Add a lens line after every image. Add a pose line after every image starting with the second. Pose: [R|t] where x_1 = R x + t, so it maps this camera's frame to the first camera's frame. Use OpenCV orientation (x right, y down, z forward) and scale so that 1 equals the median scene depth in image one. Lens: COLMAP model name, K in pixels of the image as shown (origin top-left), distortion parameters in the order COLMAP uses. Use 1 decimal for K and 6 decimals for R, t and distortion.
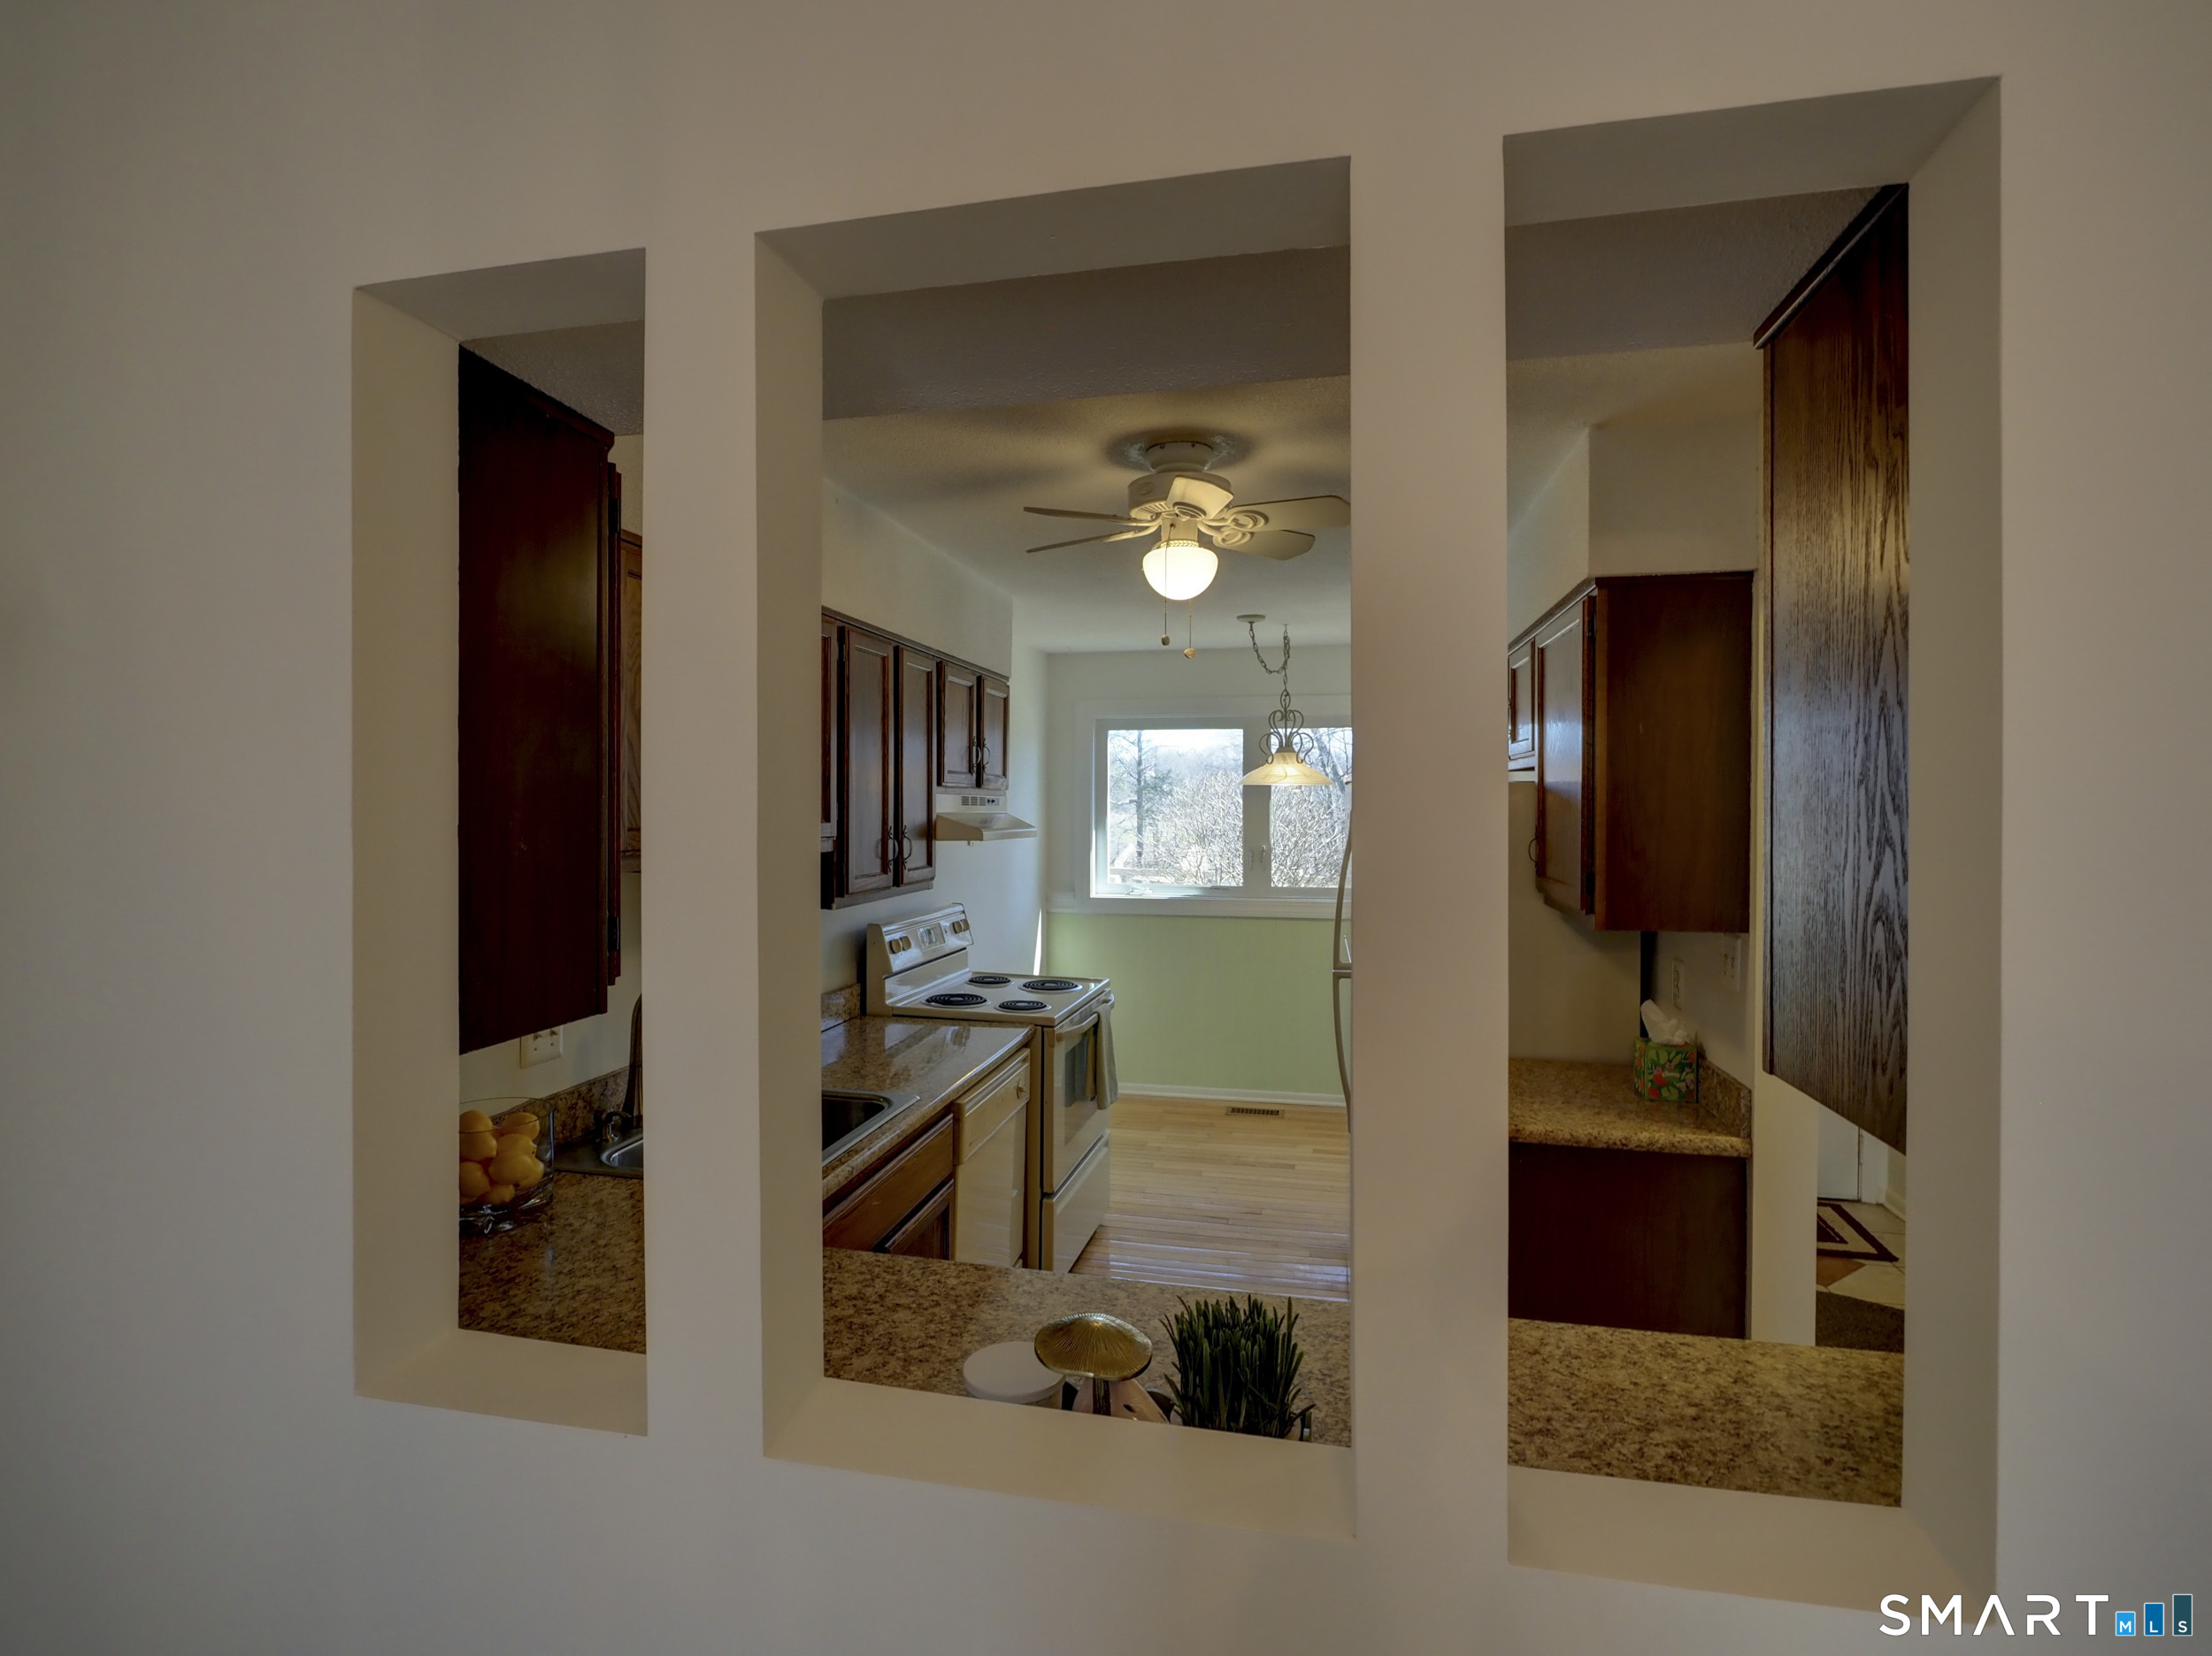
lens RADIAL K [[1060.5, 0, 1098.9], [0, 1060.5, 820.6], [0, 0, 1]] dist [-0.005281, -0.002026]
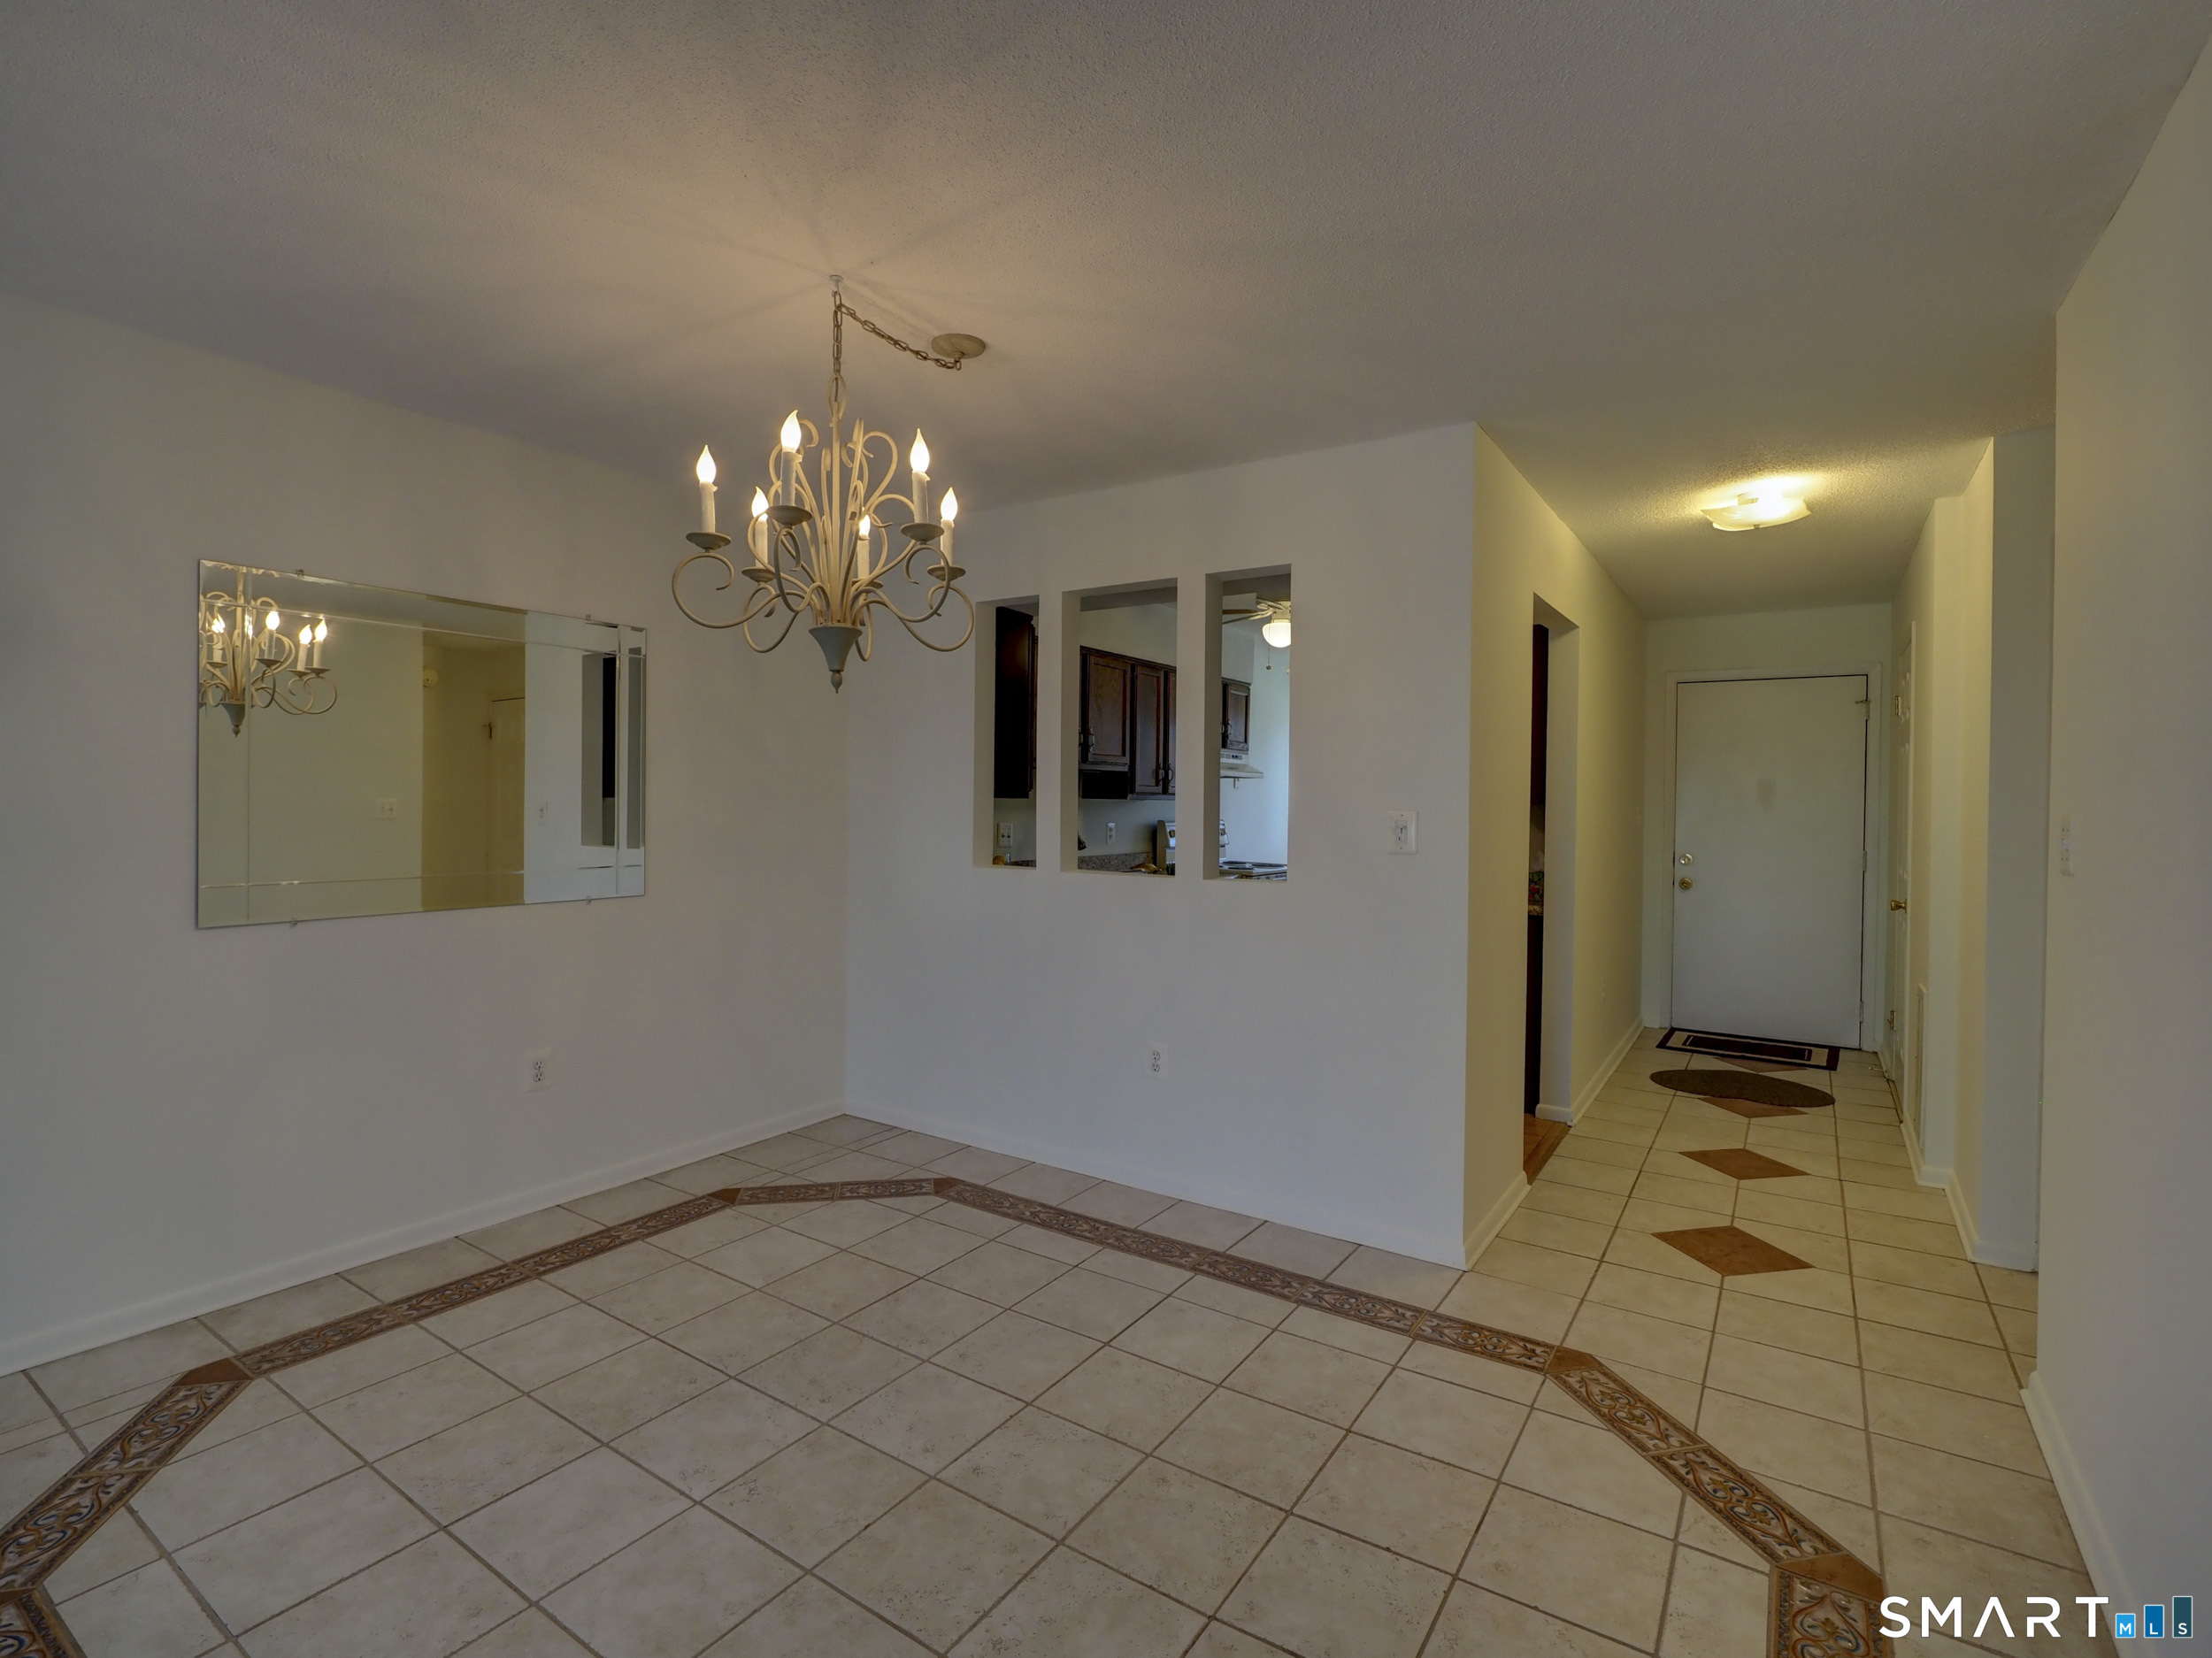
lens RADIAL K [[1060.6, 0, 1099.6], [0, 1060.6, 818.0], [0, 0, 1]] dist [-0.005281, -0.002026]
pose [[0.931943, 0.015965, -0.362254, 0.413658], [-0.017052, 0.999855, 0.000195, 0.109578], [0.362205, 0.005995, 0.932079, -0.879070]]
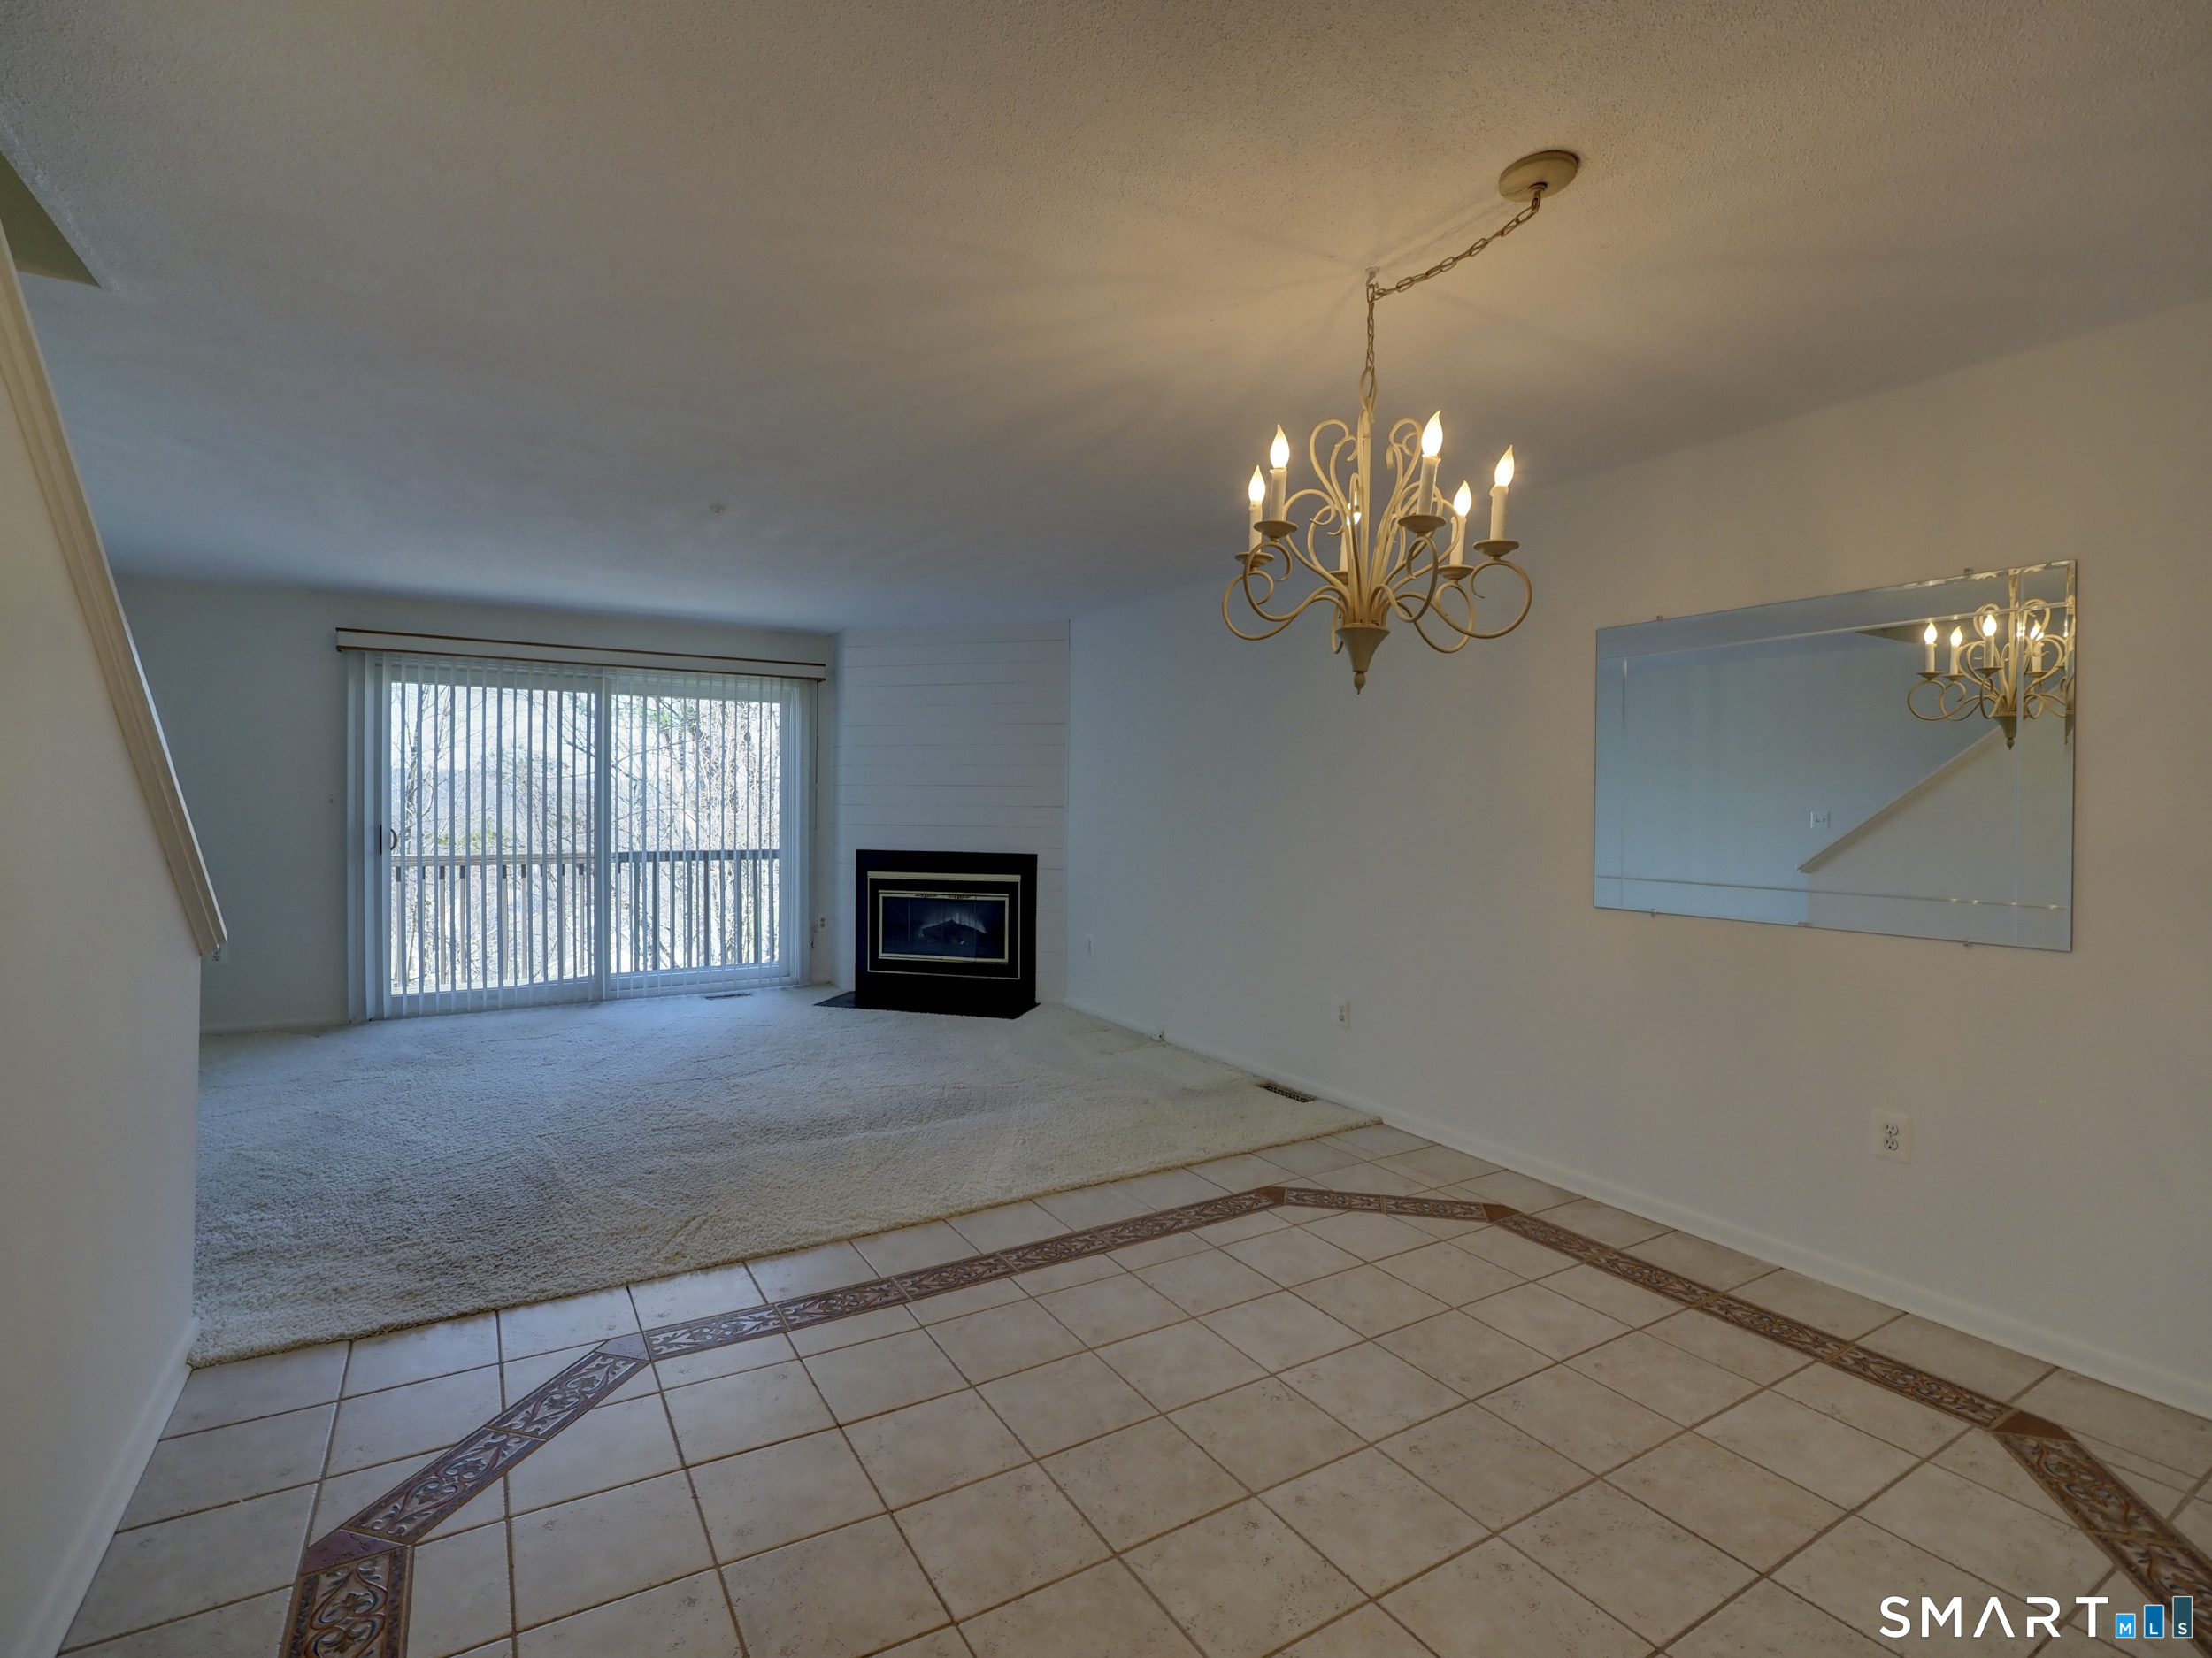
lens RADIAL K [[1060.6, 0, 1099.9], [0, 1060.6, 815.6], [0, 0, 1]] dist [-0.005281, -0.002026]
pose [[-0.728786, 0.002829, -0.684736, 0.600120], [-0.017626, 0.999583, 0.022890, 0.096094], [0.684515, 0.028751, -0.728431, 0.140079]]
